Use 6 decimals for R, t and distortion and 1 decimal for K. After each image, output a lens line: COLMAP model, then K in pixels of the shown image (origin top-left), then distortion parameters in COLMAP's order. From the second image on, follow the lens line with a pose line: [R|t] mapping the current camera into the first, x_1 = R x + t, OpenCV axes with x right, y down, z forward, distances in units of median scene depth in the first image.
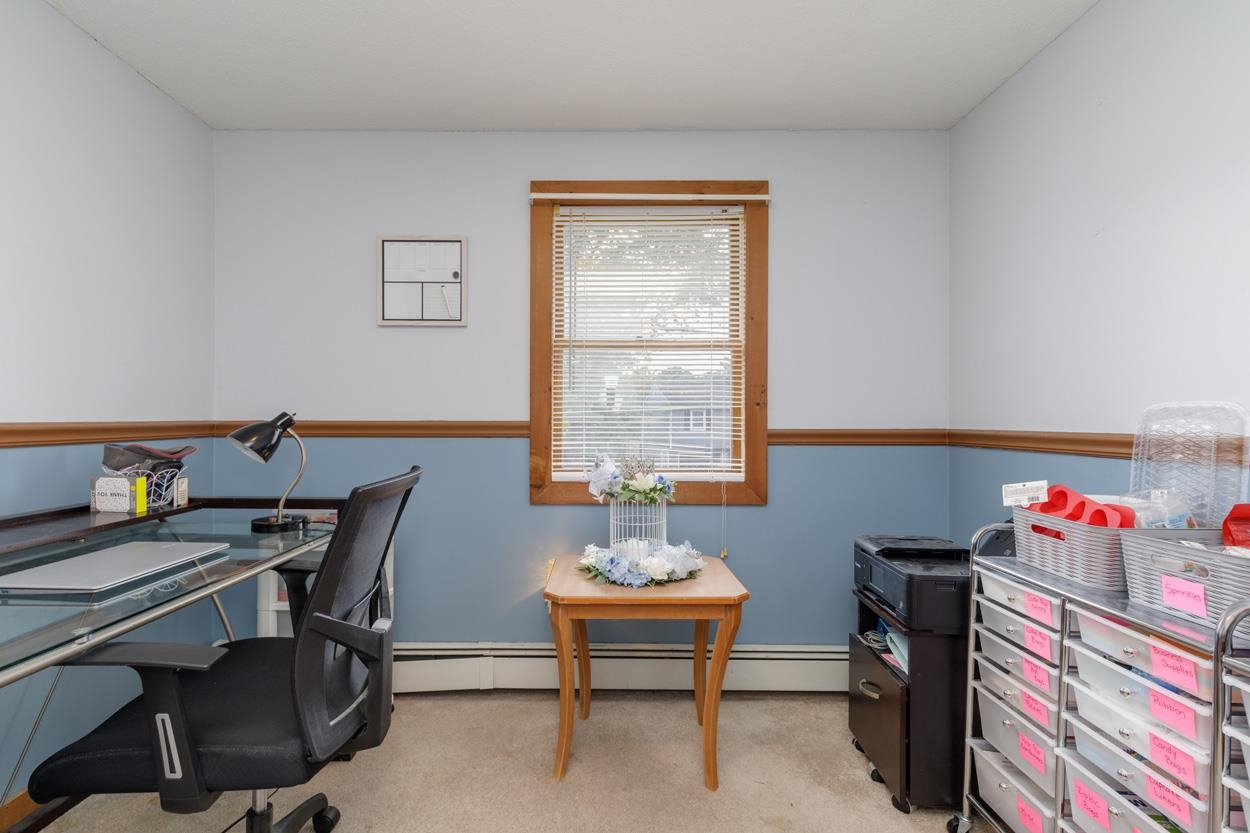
lens RADIAL K [[585.2, 0, 621.2], [0, 585.2, 421.3], [0, 0, 1]] dist [0.004062, 0.000378]
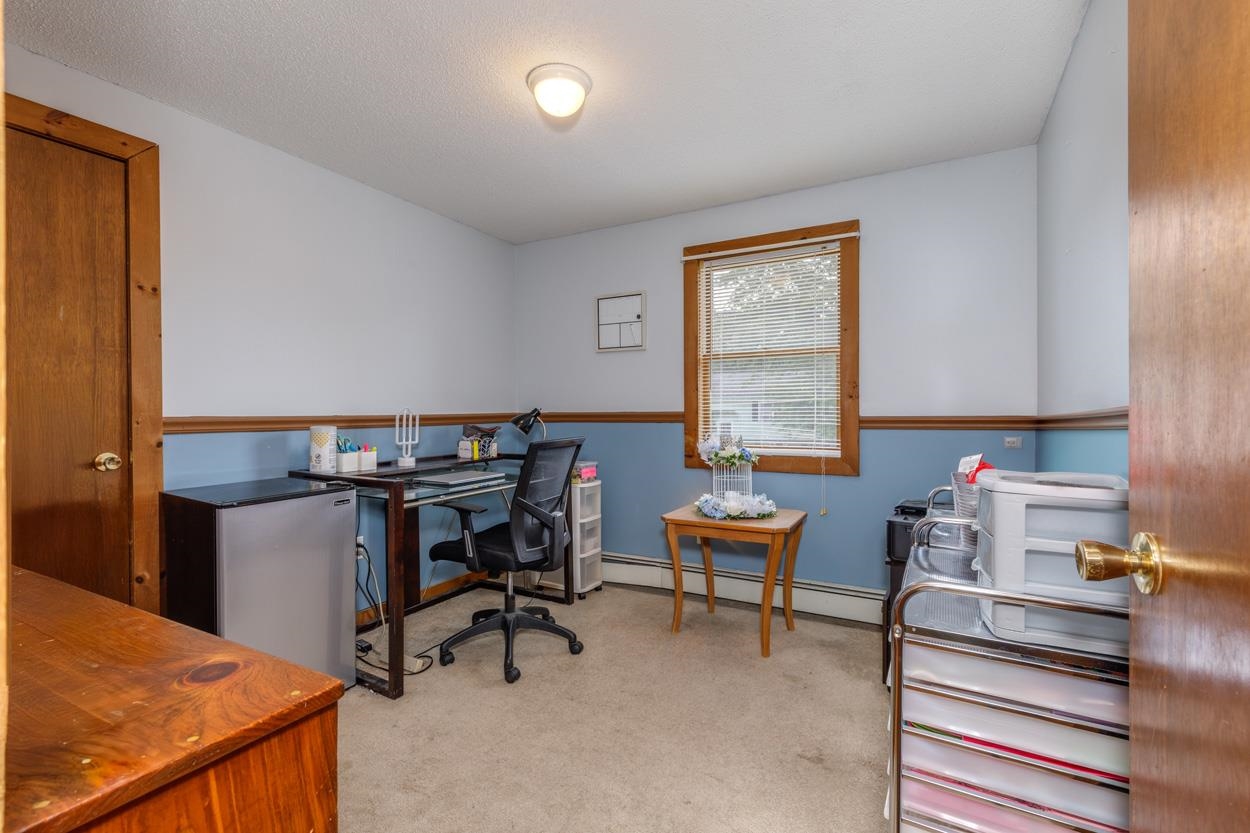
lens RADIAL K [[568.4, 0, 621.2], [0, 568.4, 415.2], [0, 0, 1]] dist [0.002305, 0.000076]
pose [[0.872000, -0.004825, -0.489482, 0.489104], [0.009180, 0.999937, 0.006496, -0.002338], [0.489420, -0.010158, 0.871989, -0.391363]]
